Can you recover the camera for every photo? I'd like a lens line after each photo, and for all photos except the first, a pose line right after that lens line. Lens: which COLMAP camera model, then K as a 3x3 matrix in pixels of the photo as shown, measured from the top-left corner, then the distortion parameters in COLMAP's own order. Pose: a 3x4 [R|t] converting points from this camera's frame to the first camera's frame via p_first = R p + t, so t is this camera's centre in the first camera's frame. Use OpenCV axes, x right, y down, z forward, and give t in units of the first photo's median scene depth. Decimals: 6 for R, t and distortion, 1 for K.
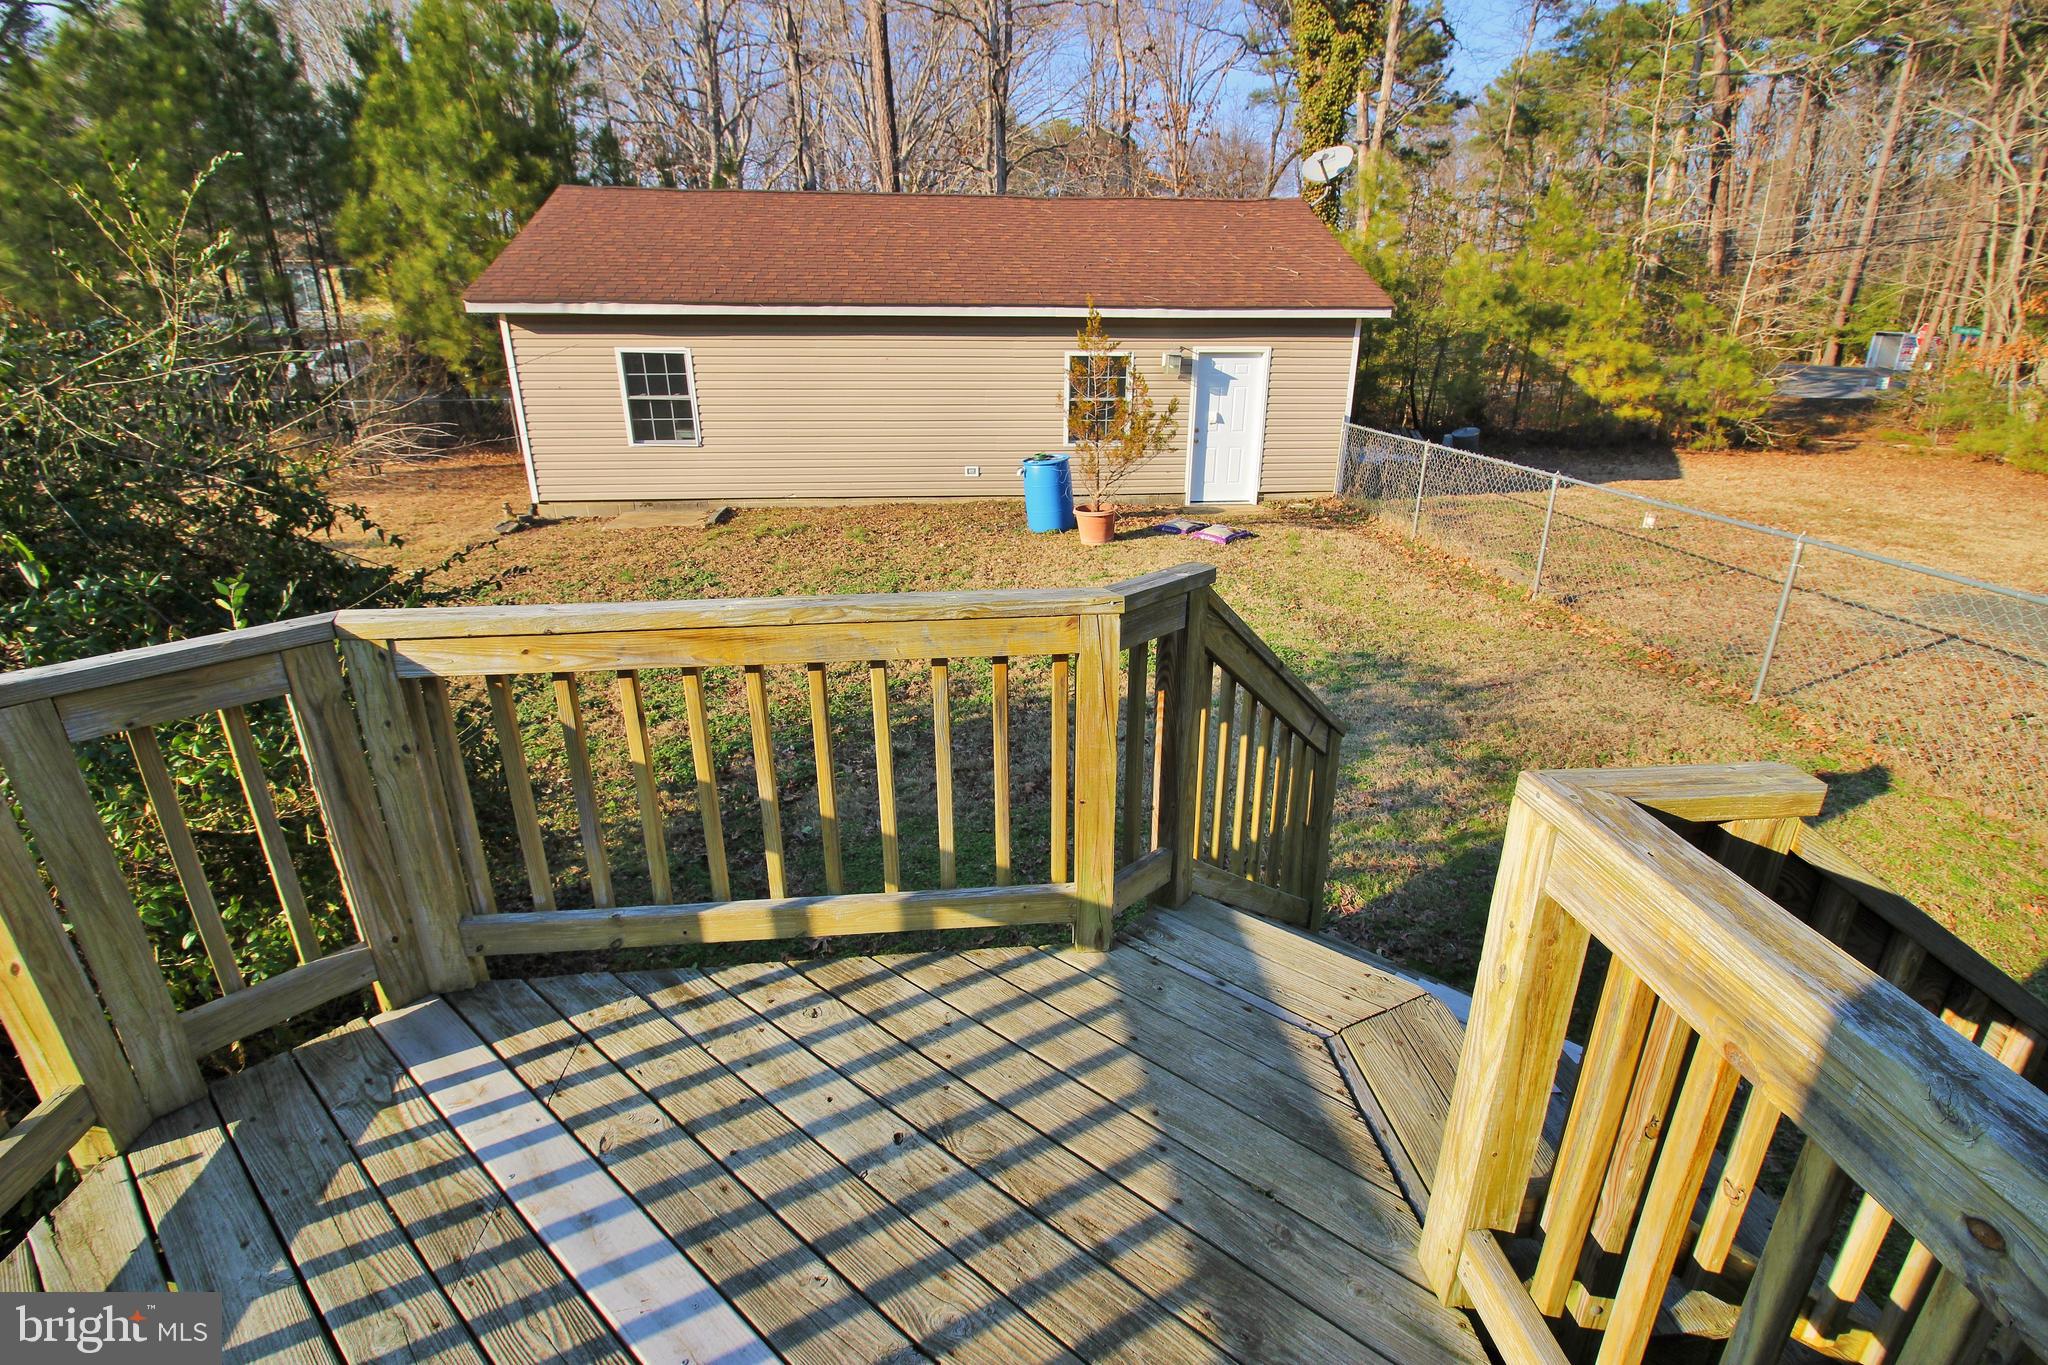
lens RADIAL K [[947.4, 0, 1036.5], [0, 947.4, 679.0], [0, 0, 1]] dist [0.000854, -0.011068]
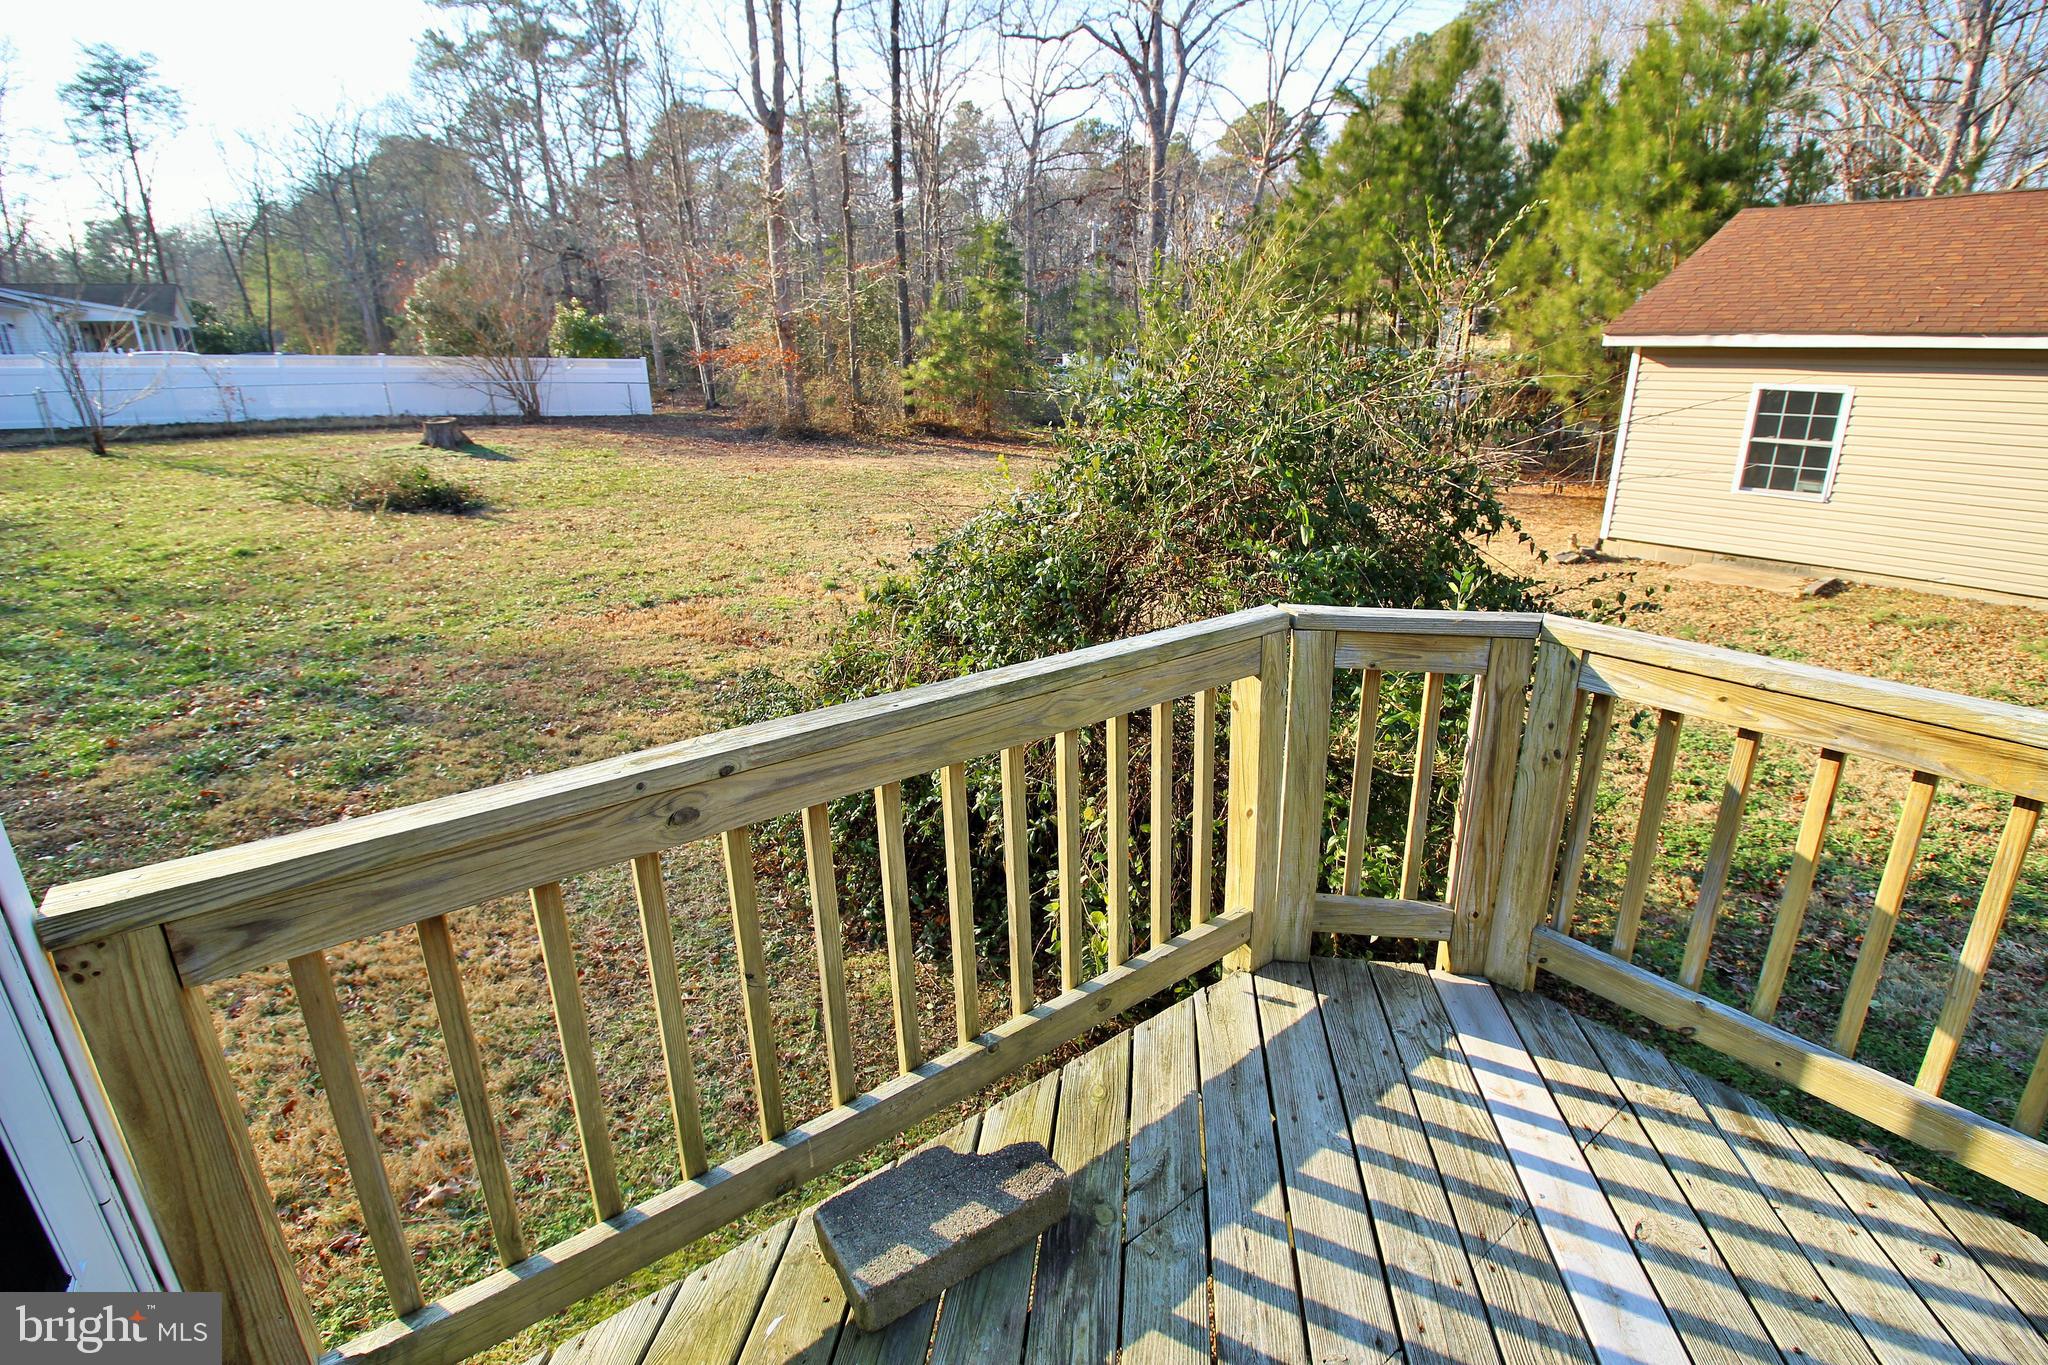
lens RADIAL K [[947.4, 0, 1036.5], [0, 947.4, 679.0], [0, 0, 1]] dist [0.000854, -0.011068]
pose [[0.537225, 0.267478, -0.799903, -0.143345], [-0.292775, 0.948552, 0.120553, 0.033598], [0.790995, 0.169427, 0.587896, -0.074245]]
